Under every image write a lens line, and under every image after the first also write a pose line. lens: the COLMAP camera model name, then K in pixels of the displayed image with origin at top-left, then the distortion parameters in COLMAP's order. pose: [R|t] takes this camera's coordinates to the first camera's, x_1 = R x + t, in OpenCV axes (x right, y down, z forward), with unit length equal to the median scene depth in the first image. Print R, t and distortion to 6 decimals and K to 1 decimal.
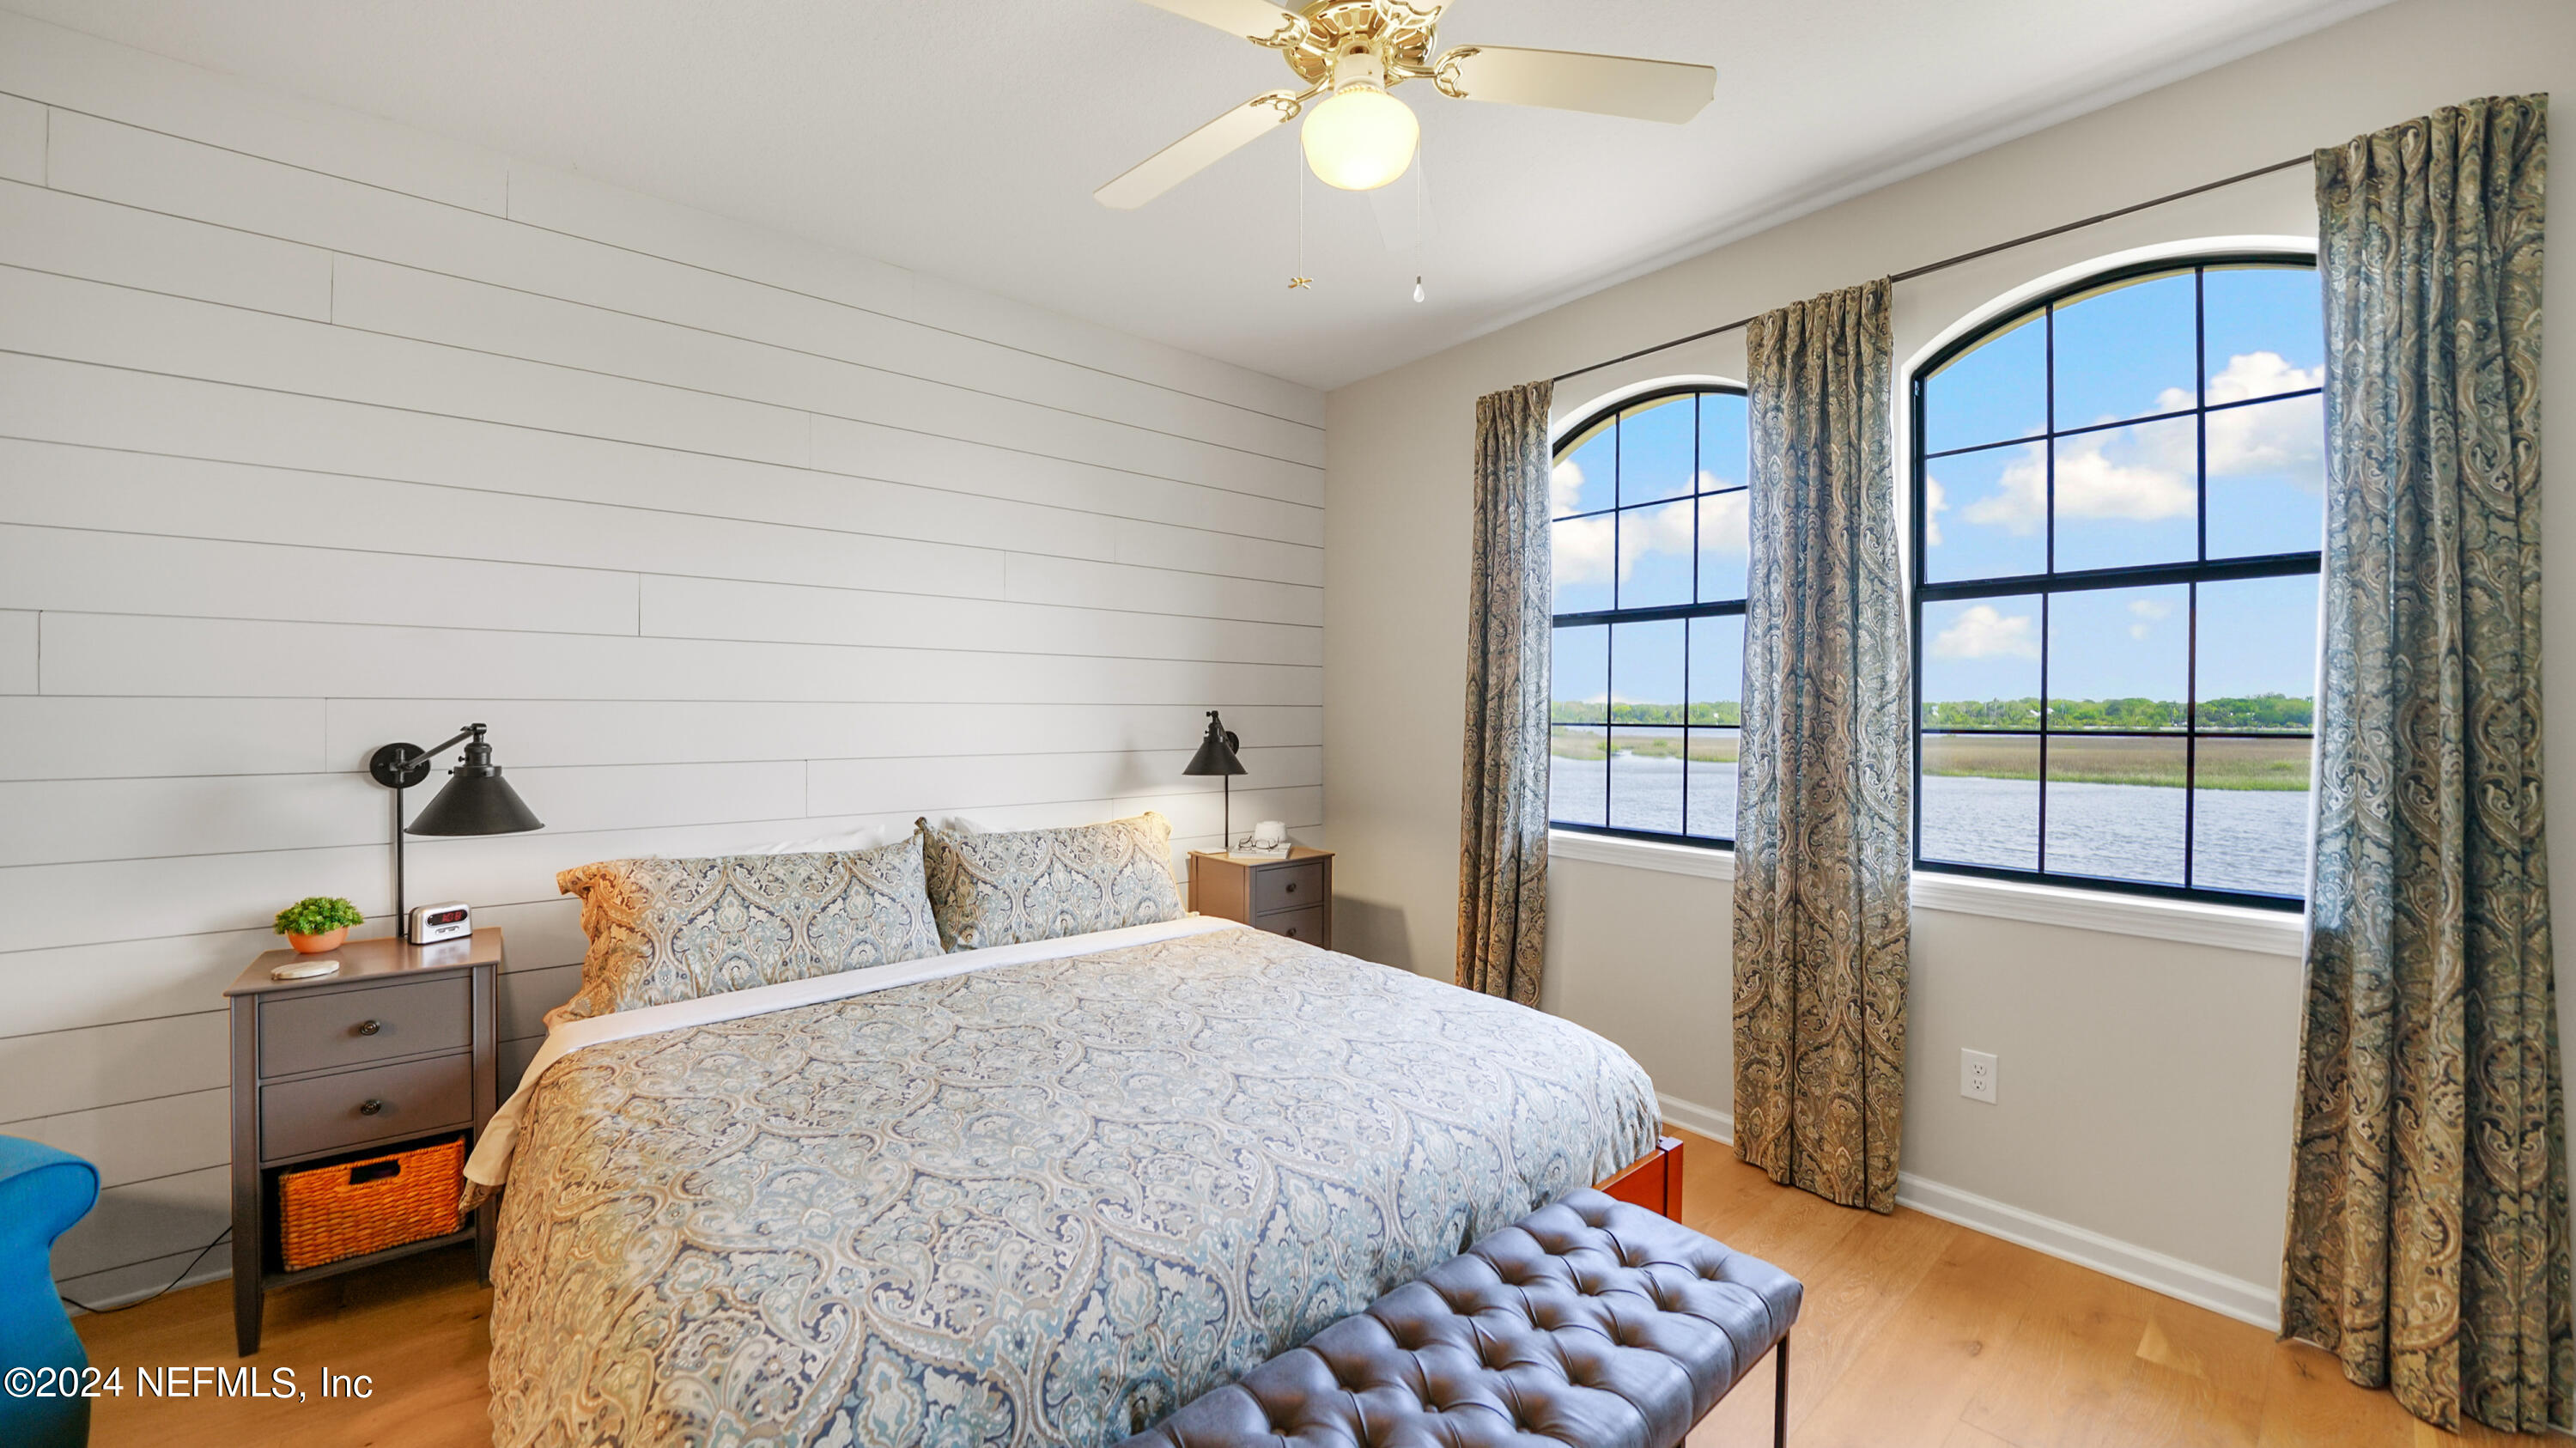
lens RADIAL K [[959.8, 0, 1296.7], [0, 959.8, 715.3], [0, 0, 1]] dist [-0.020324, -0.000014]
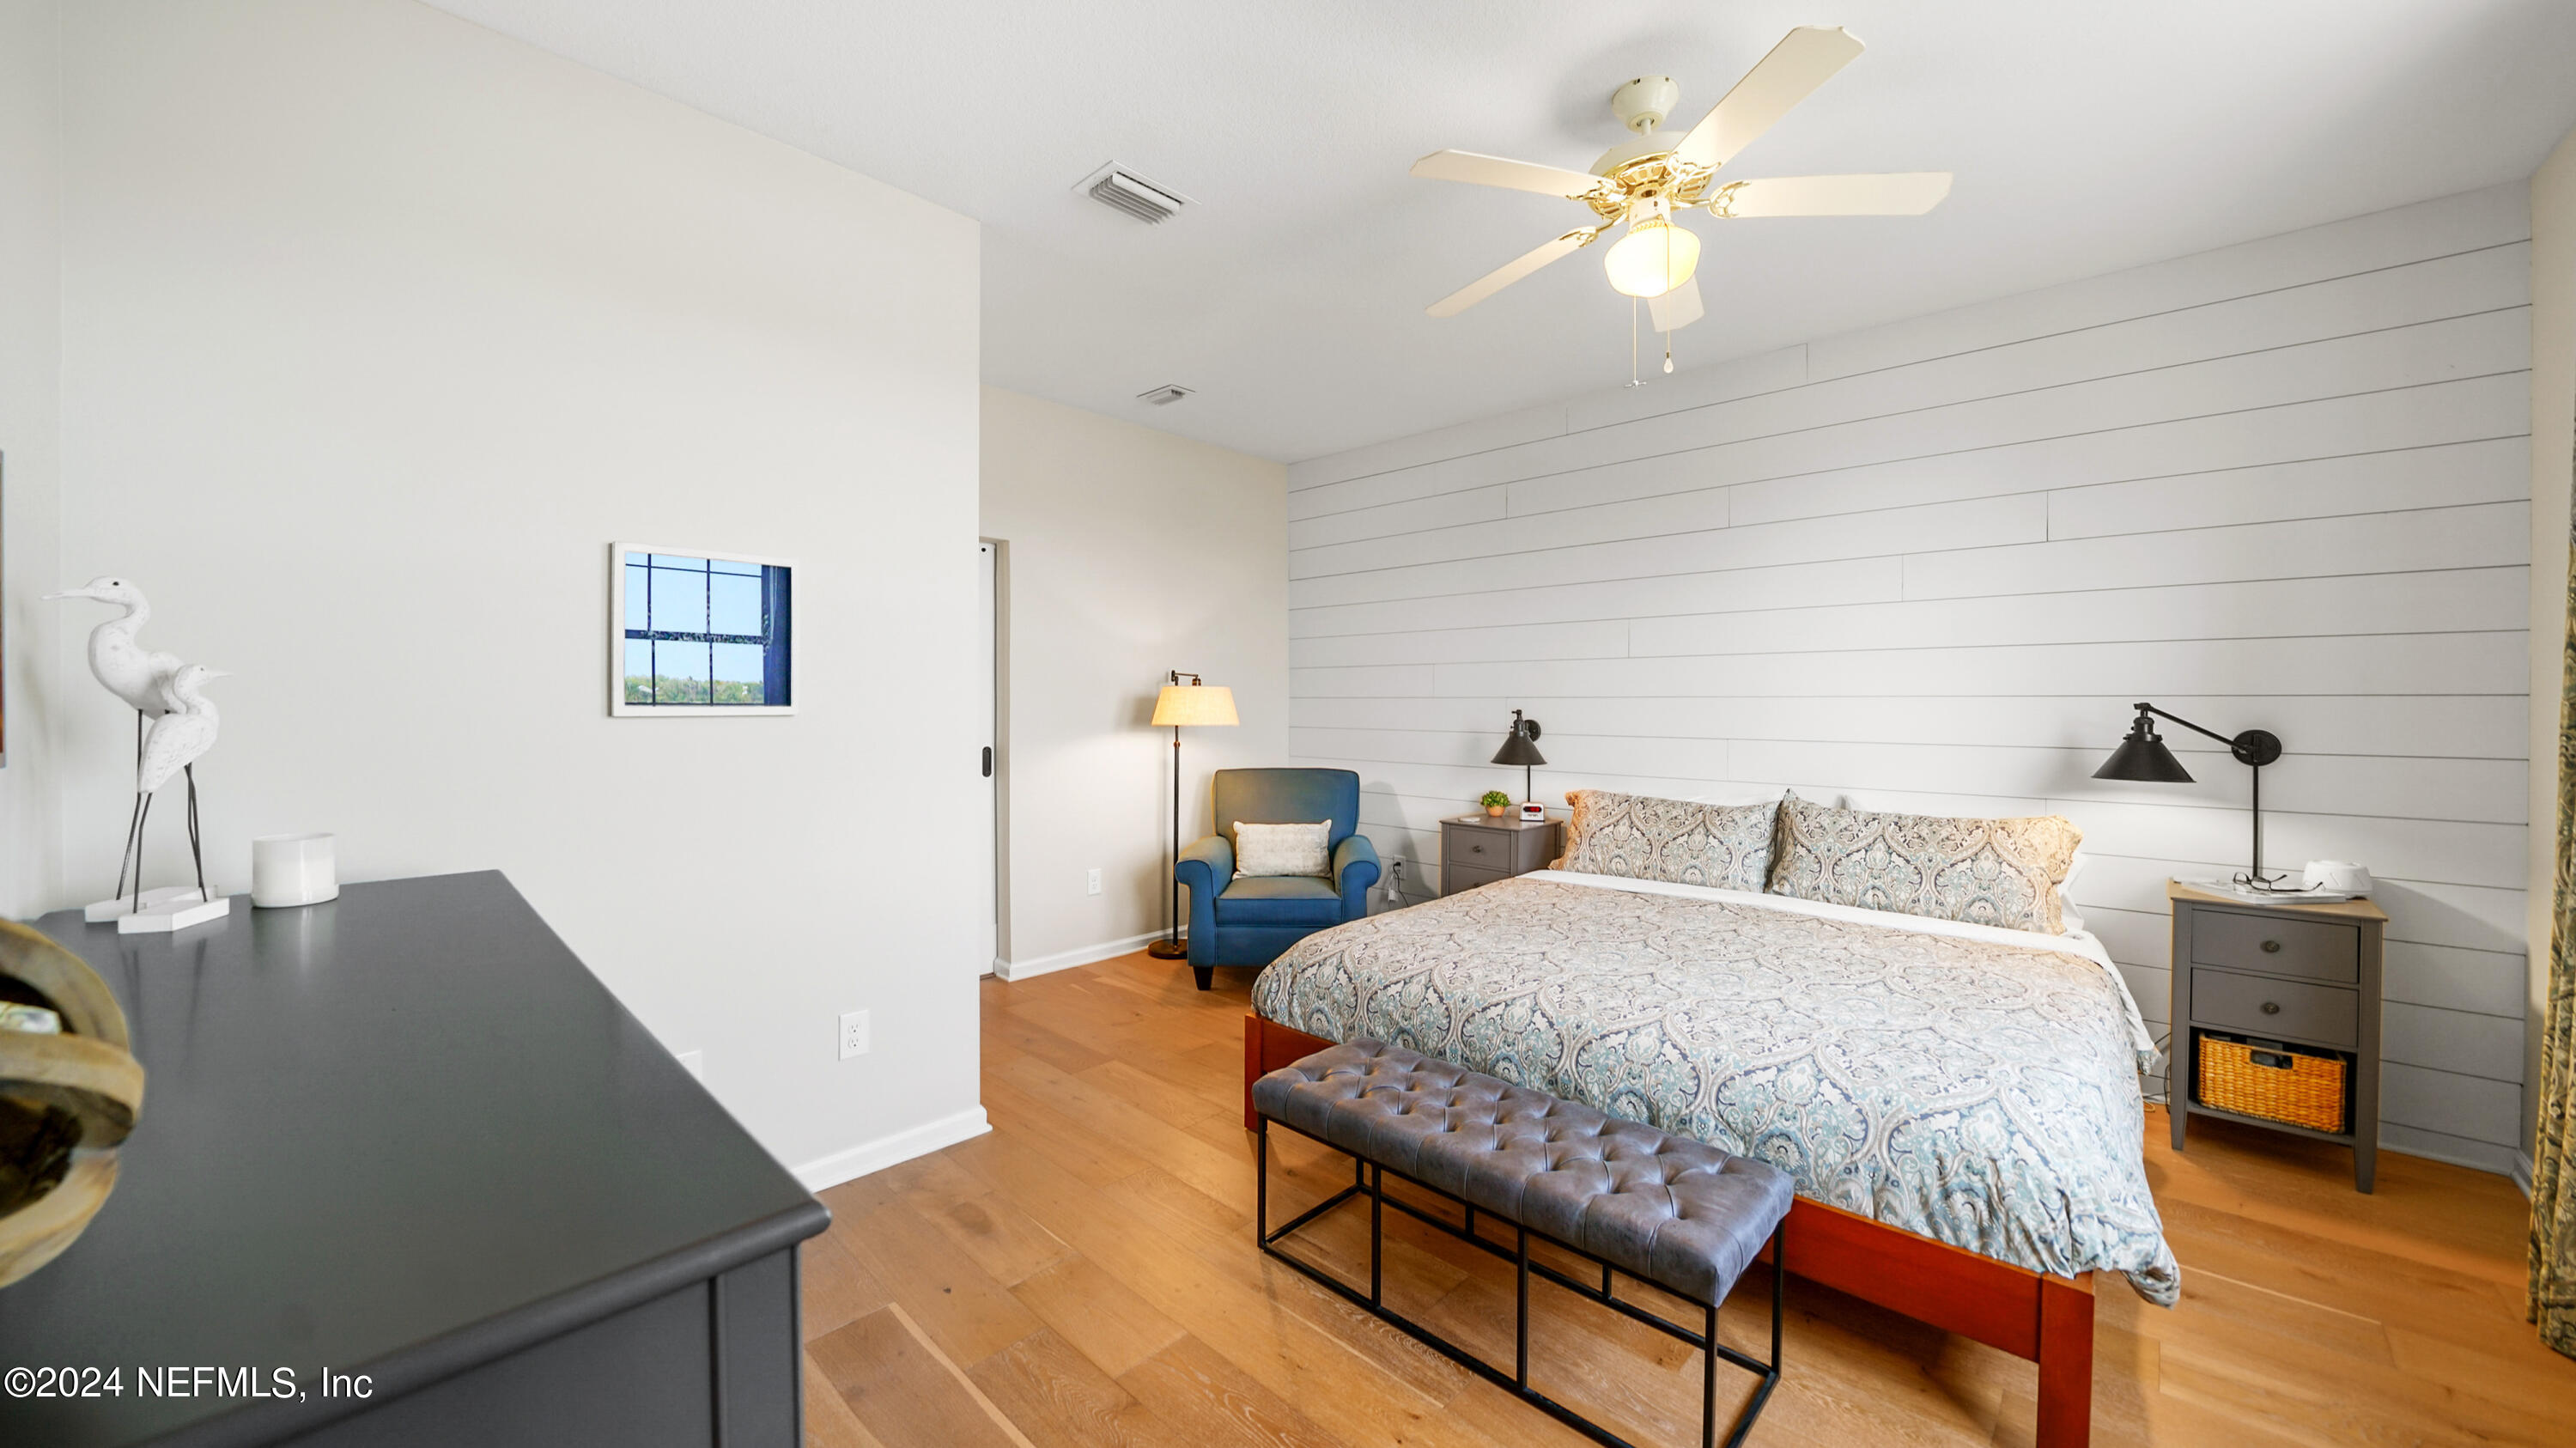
lens RADIAL K [[959.8, 0, 1296.7], [0, 959.8, 715.3], [0, 0, 1]] dist [-0.020324, -0.000014]
pose [[0.091998, 0.009207, -0.995717, 1.118146], [-0.003947, 0.999953, 0.008882, 0.001755], [0.995751, 0.003113, 0.092030, 0.344184]]
